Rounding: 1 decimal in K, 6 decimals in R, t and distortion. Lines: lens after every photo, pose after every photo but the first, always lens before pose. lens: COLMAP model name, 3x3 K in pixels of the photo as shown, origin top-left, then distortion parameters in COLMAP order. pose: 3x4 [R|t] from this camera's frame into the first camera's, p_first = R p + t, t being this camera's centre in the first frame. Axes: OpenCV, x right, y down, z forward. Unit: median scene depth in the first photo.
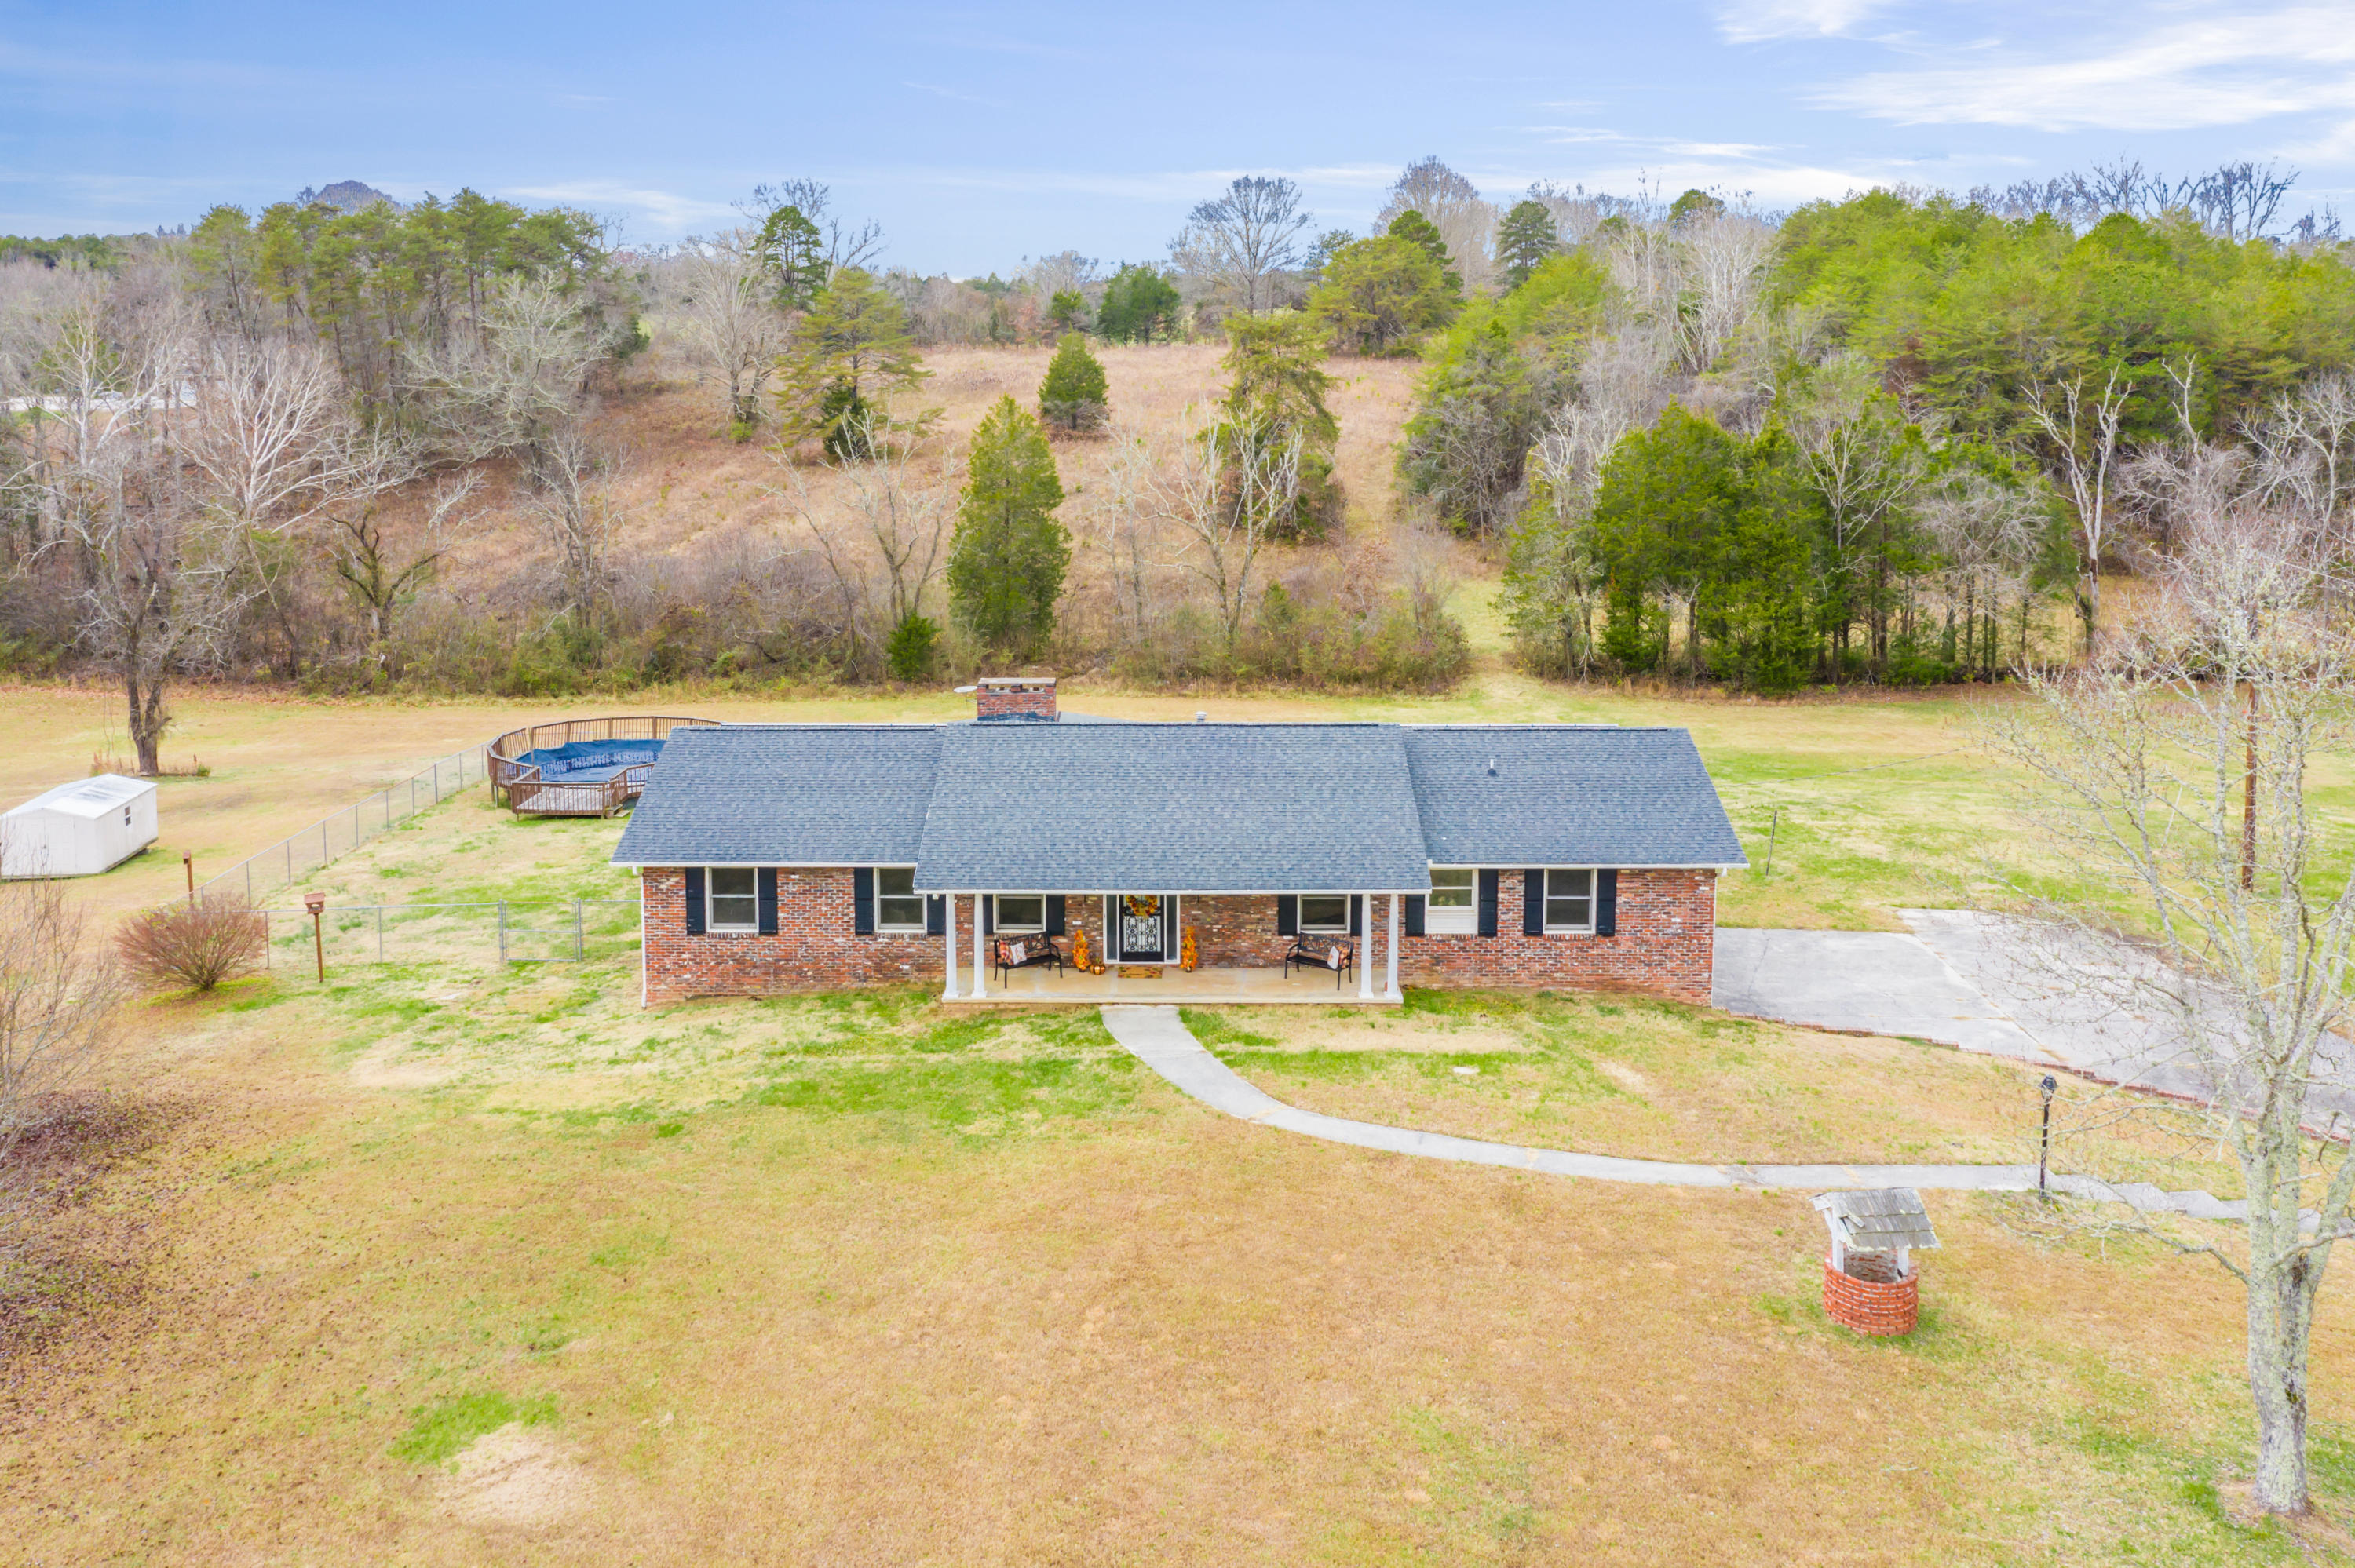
lens RADIAL K [[1933.6, 0, 1185.4], [0, 1933.6, 586.2], [0, 0, 1]] dist [-0.005779, -0.000679]
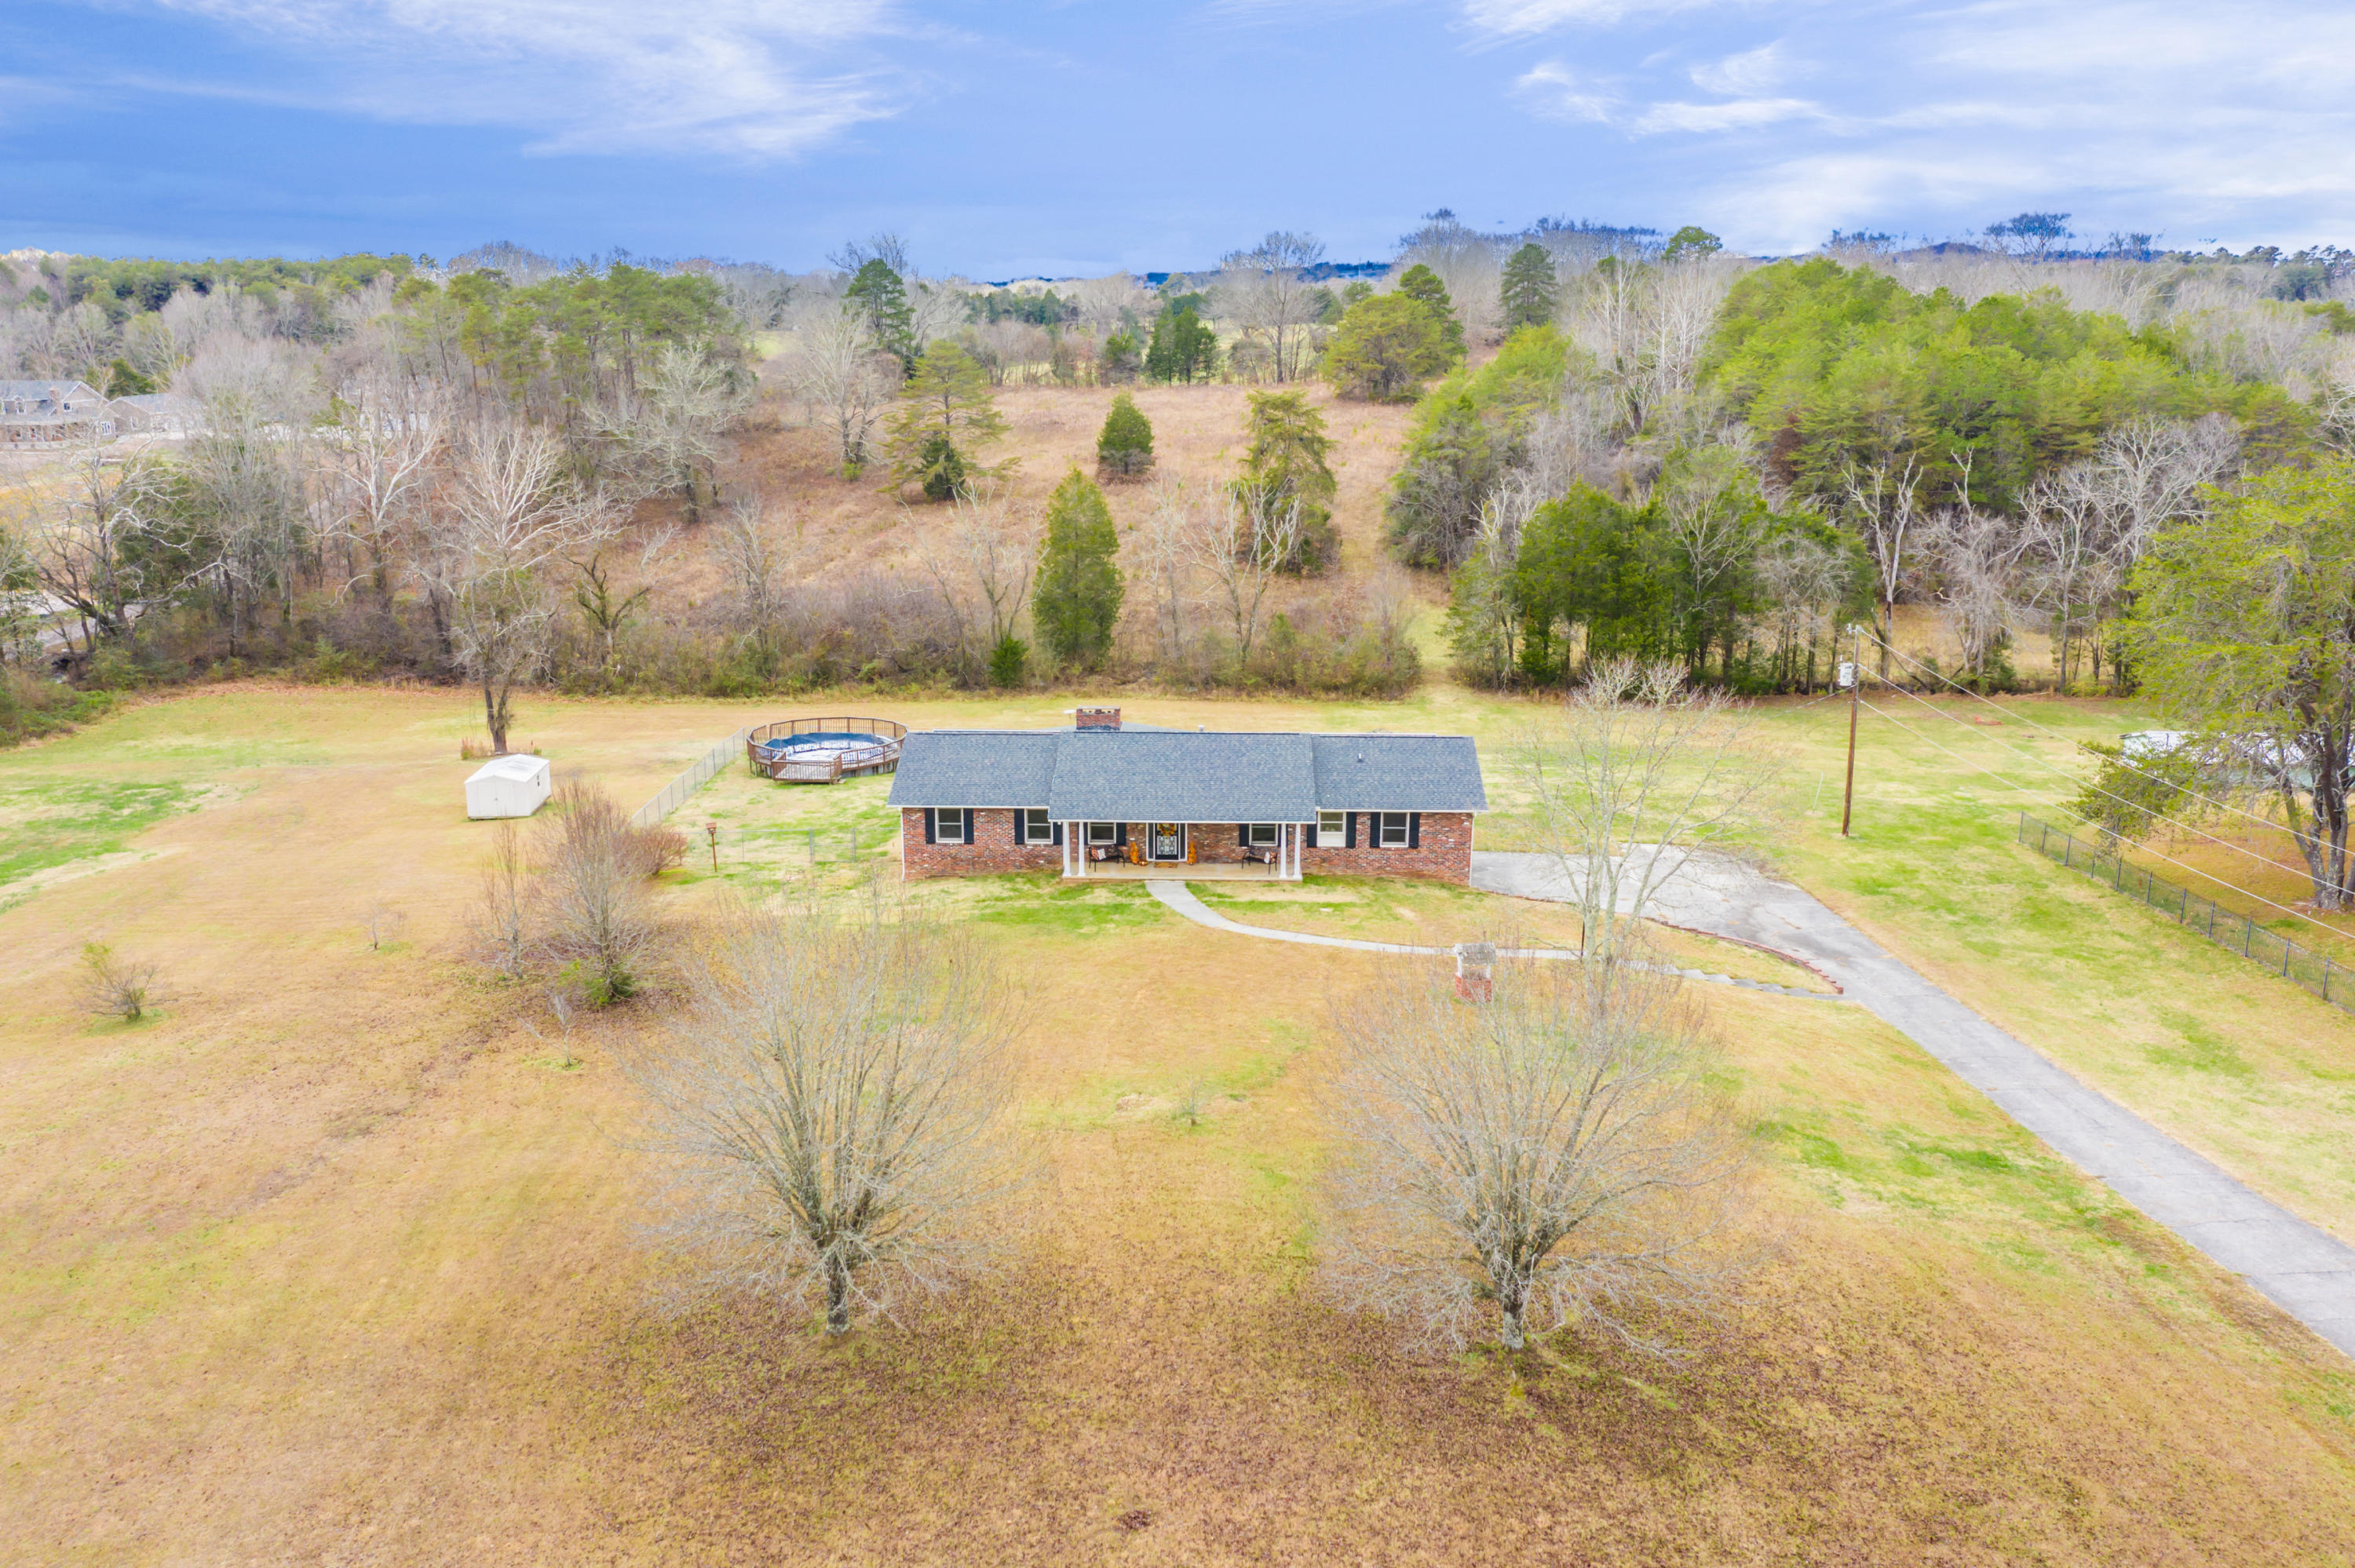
lens RADIAL K [[1813.9, 0, 1180.6], [0, 1813.9, 899.4], [0, 0, 1]] dist [0.002718, -0.013825]
pose [[0.999635, 0.009053, -0.025466, 0.013510], [-0.004419, 0.984301, 0.176443, -0.029647], [0.026663, -0.176266, 0.983981, -0.277260]]
